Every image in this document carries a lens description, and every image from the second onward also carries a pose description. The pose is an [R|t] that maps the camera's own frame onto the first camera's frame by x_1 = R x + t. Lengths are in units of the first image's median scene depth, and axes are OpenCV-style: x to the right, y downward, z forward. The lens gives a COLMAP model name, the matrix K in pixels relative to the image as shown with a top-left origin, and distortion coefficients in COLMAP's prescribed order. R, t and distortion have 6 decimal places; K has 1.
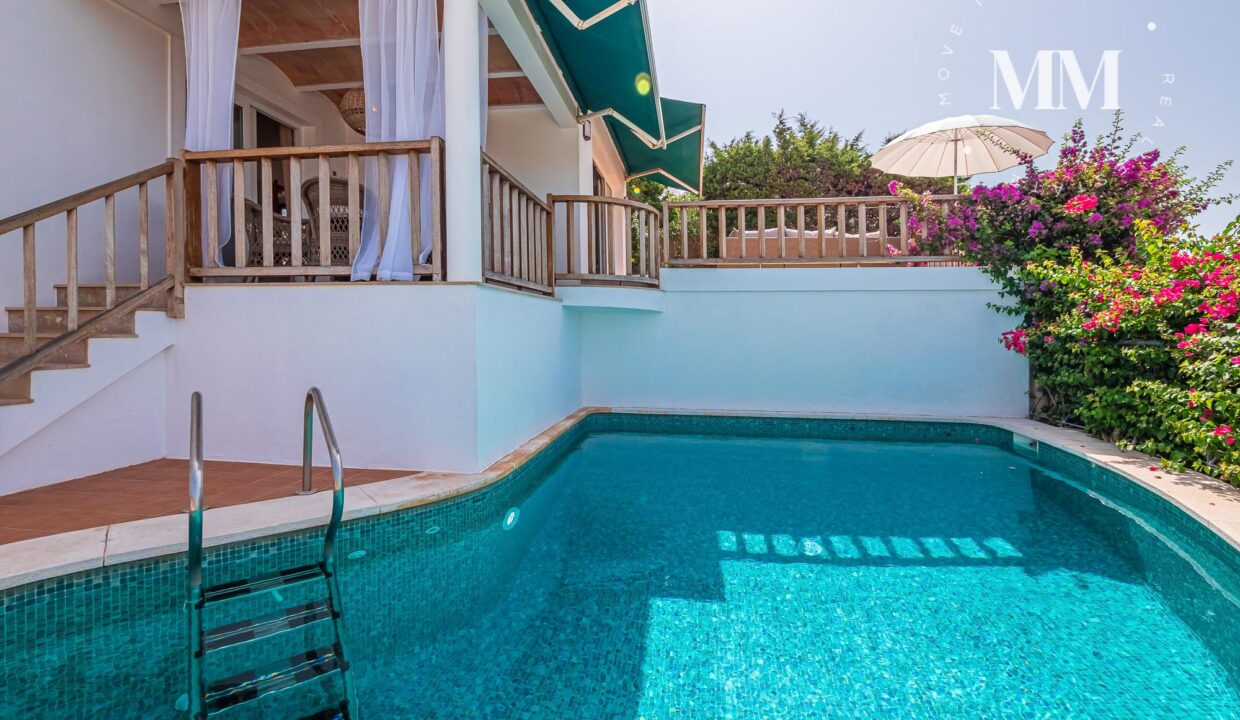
lens RADIAL K [[540.6, 0, 620.2], [0, 540.6, 321.7], [0, 0, 1]] dist [-0.000159, -0.000079]
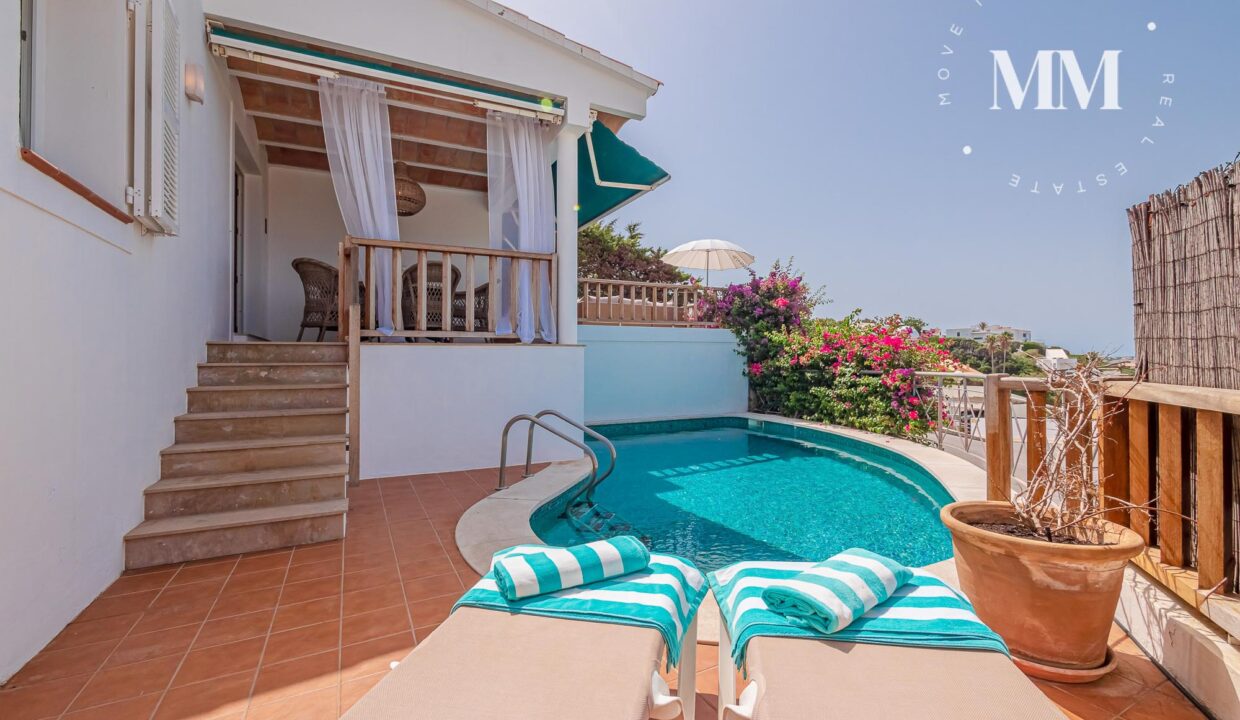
lens RADIAL K [[533.1, 0, 620.0], [0, 533.1, 360.0], [0, 0, 1]] dist [-0.001029, 0.000031]
pose [[0.817843, -0.013090, 0.575292, -0.740684], [0.003961, 0.999846, 0.017119, -0.035809], [-0.575428, -0.011722, 0.817769, -0.268568]]
